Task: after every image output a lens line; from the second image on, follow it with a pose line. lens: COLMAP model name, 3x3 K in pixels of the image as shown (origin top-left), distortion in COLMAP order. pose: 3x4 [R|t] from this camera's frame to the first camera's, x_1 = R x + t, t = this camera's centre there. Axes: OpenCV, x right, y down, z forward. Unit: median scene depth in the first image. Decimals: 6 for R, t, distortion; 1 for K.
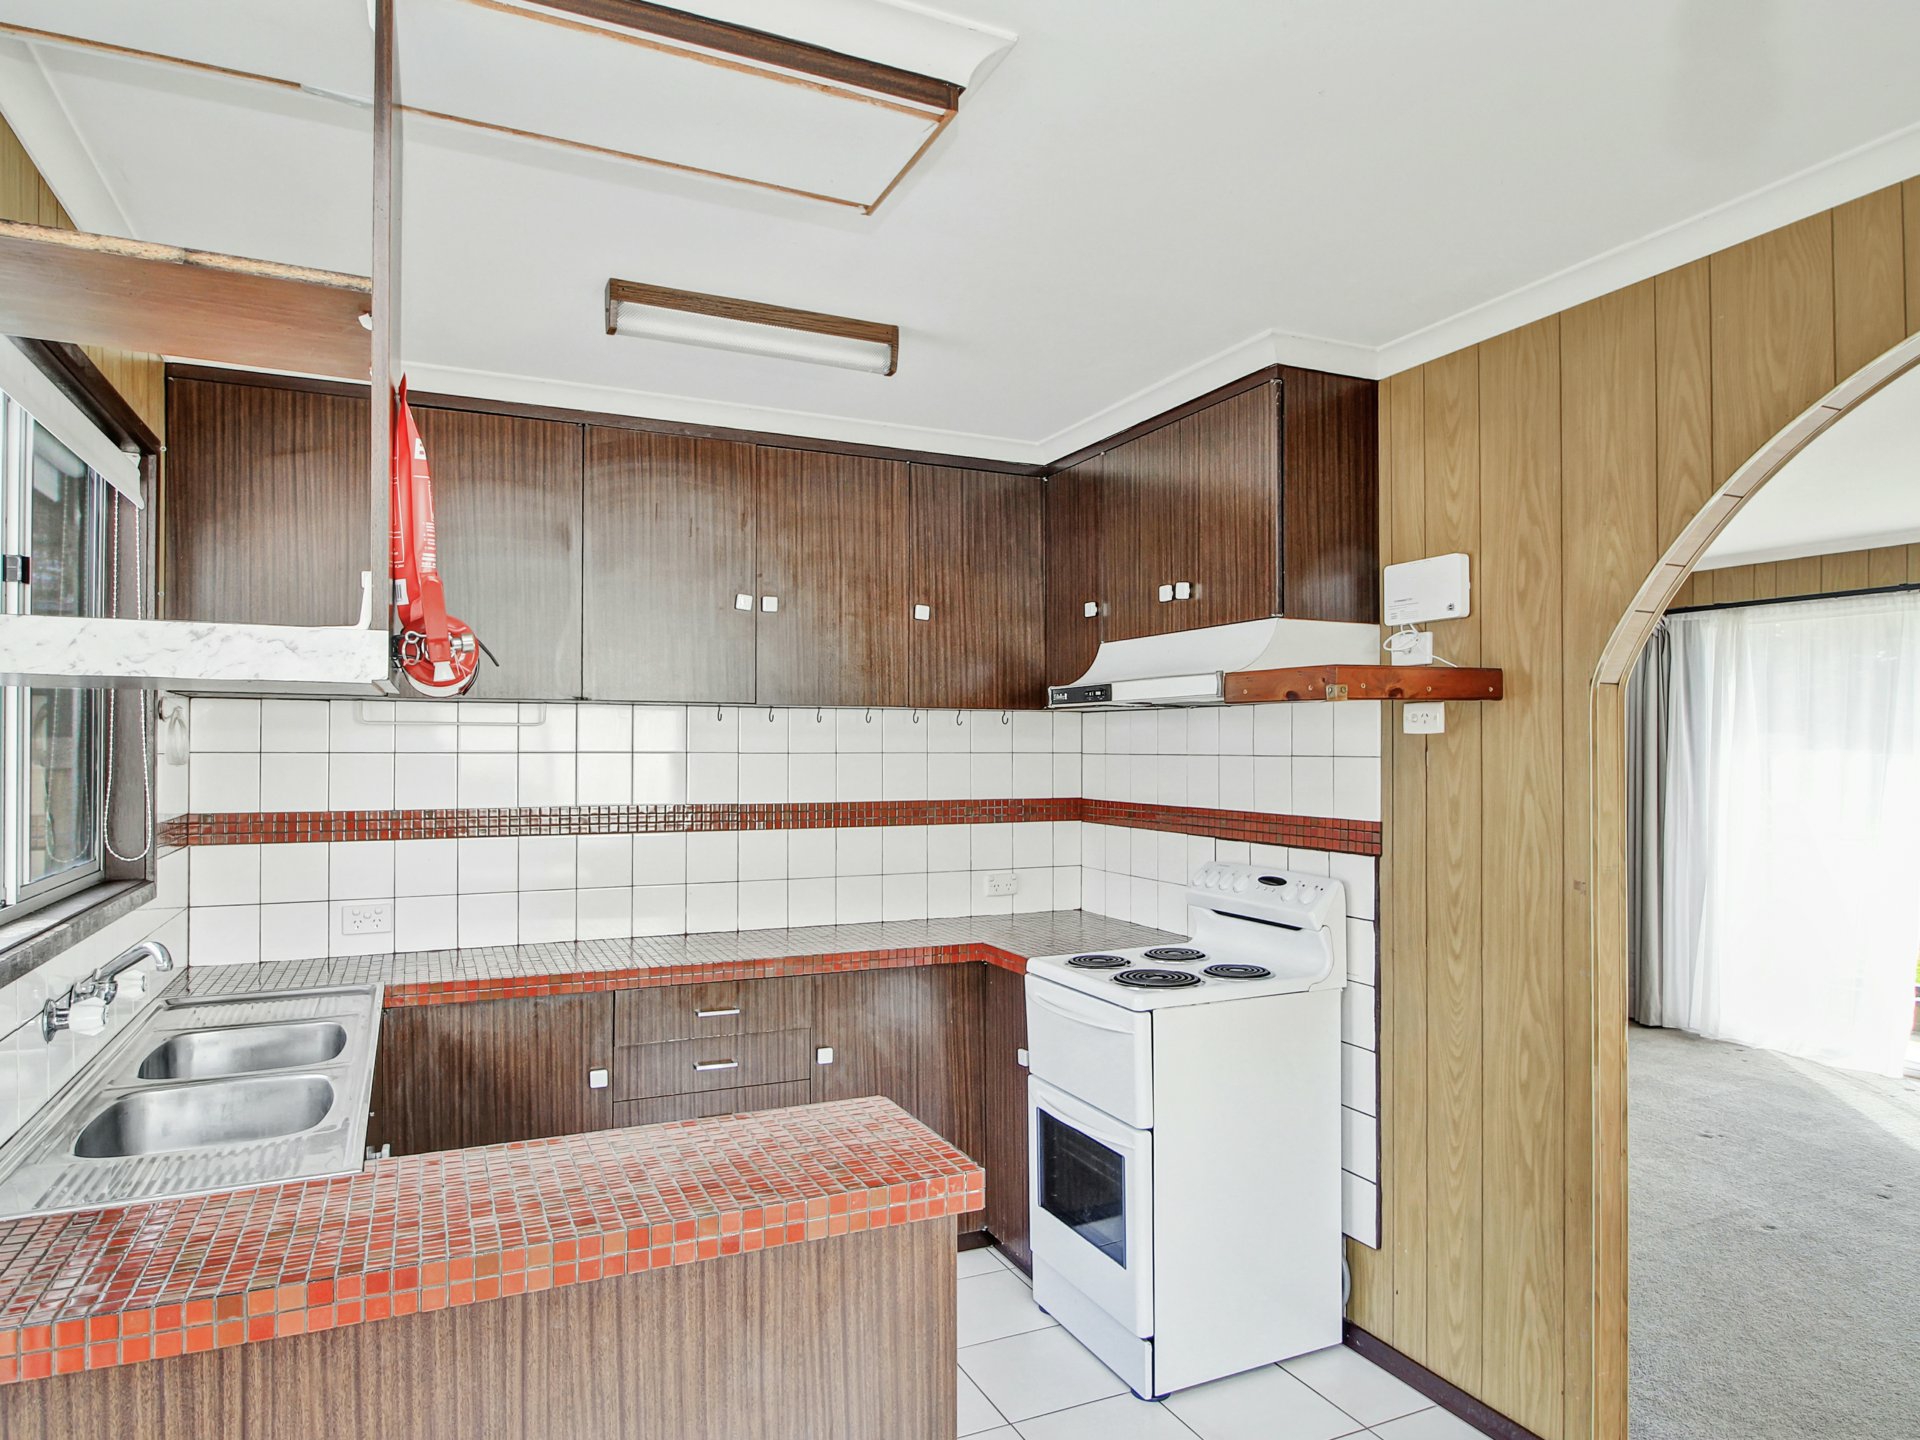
lens RADIAL K [[1183.1, 0, 1006.1], [0, 1183.1, 743.3], [0, 0, 1]] dist [0.003654, -0.000765]
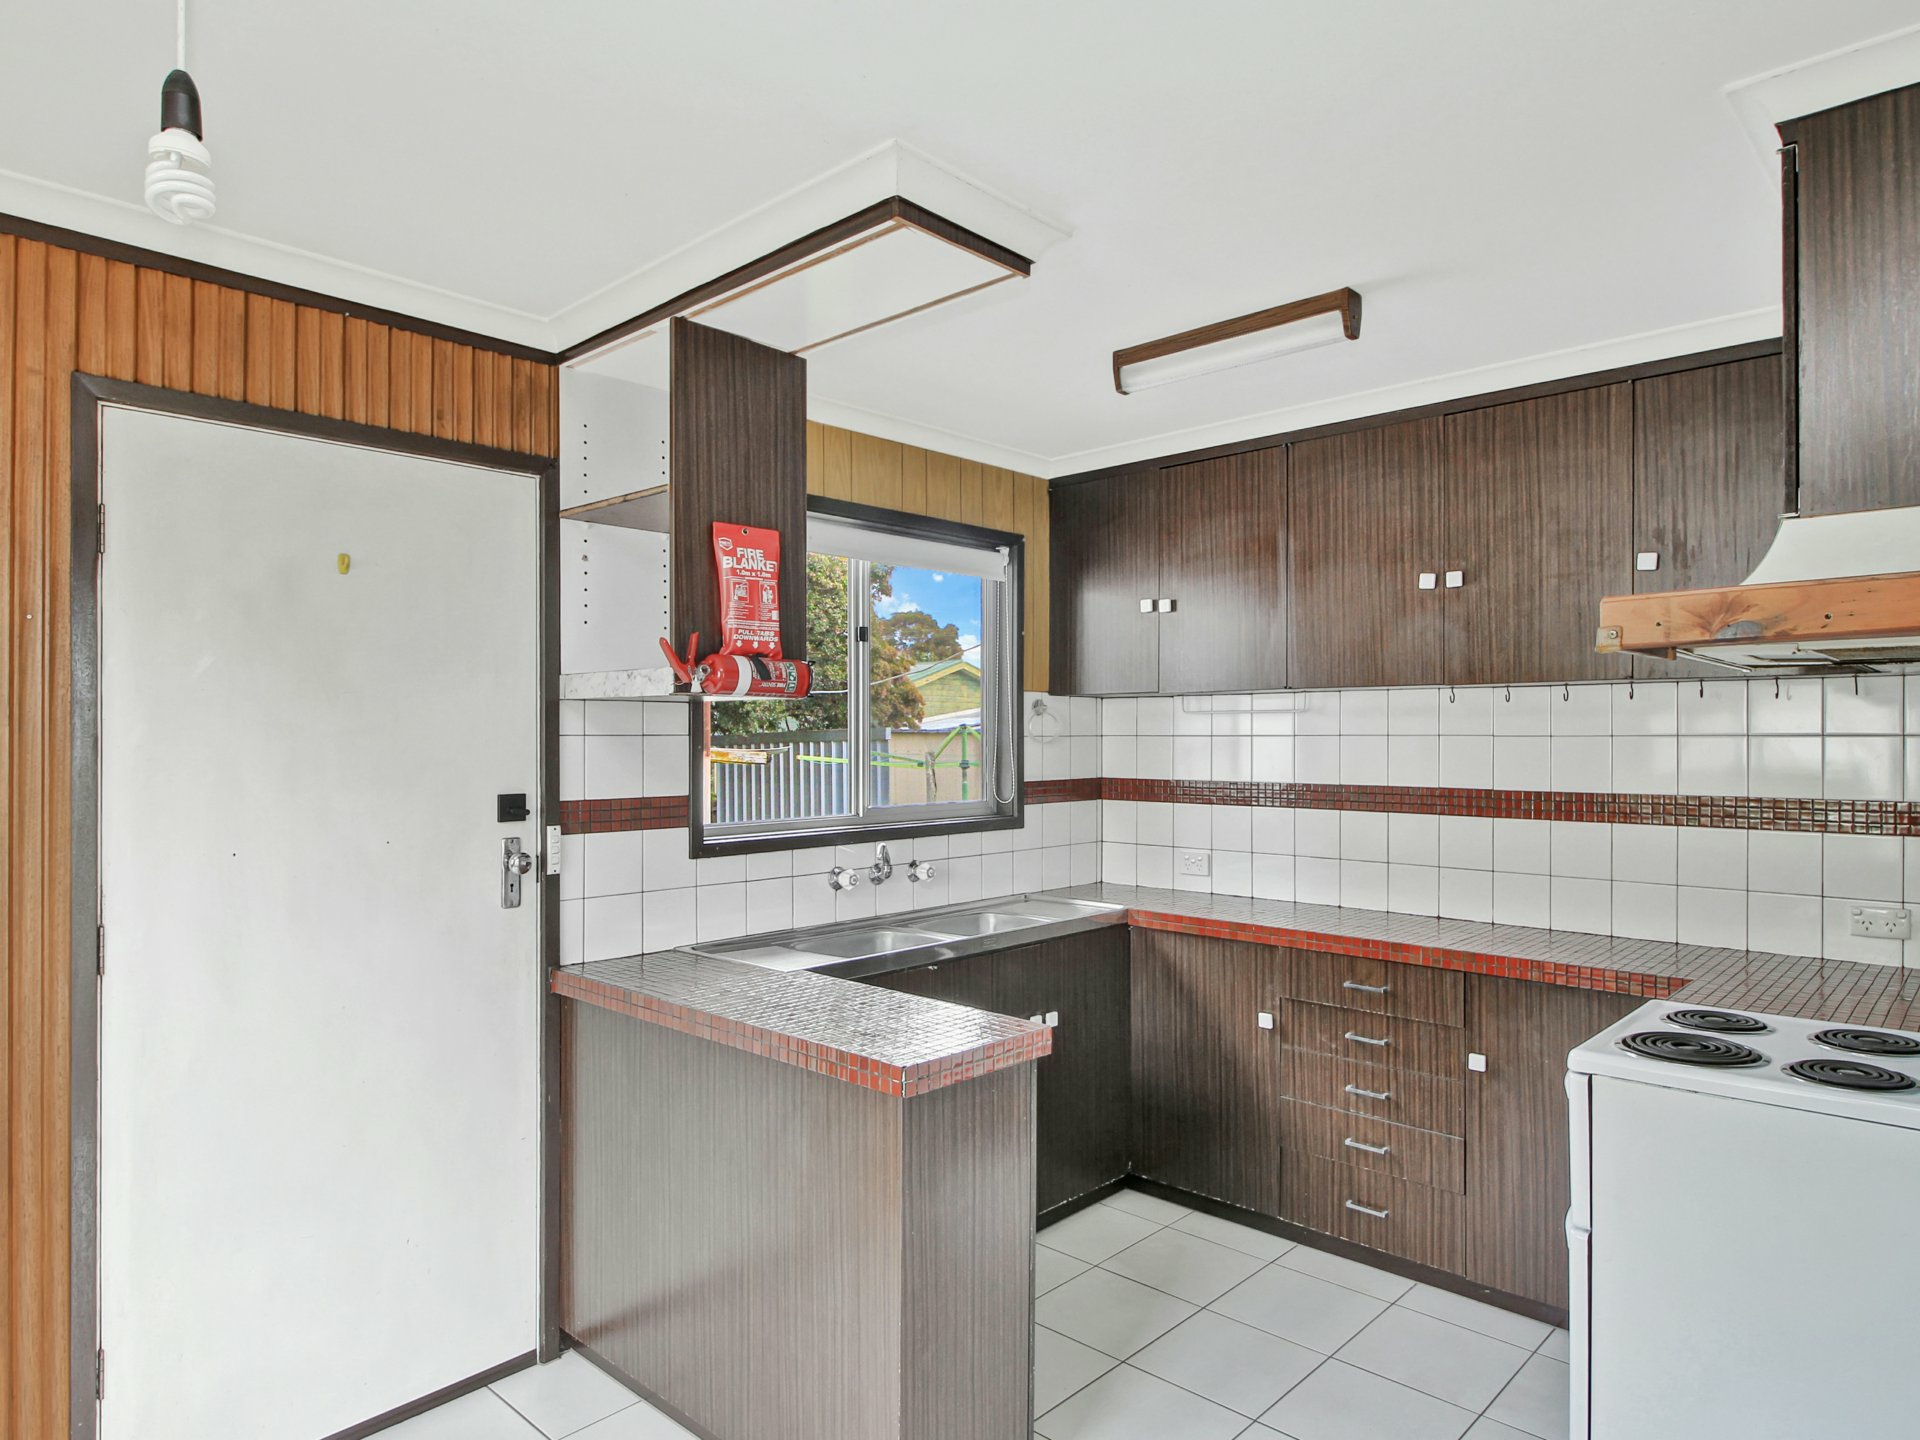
lens RADIAL K [[1183.1, 0, 1006.1], [0, 1183.1, 743.3], [0, 0, 1]] dist [0.003654, -0.000765]
pose [[0.370599, 0.004180, -0.928783, 0.574809], [0.007911, 0.999939, 0.007656, 0.004583], [0.928759, -0.010185, 0.370544, 0.321395]]
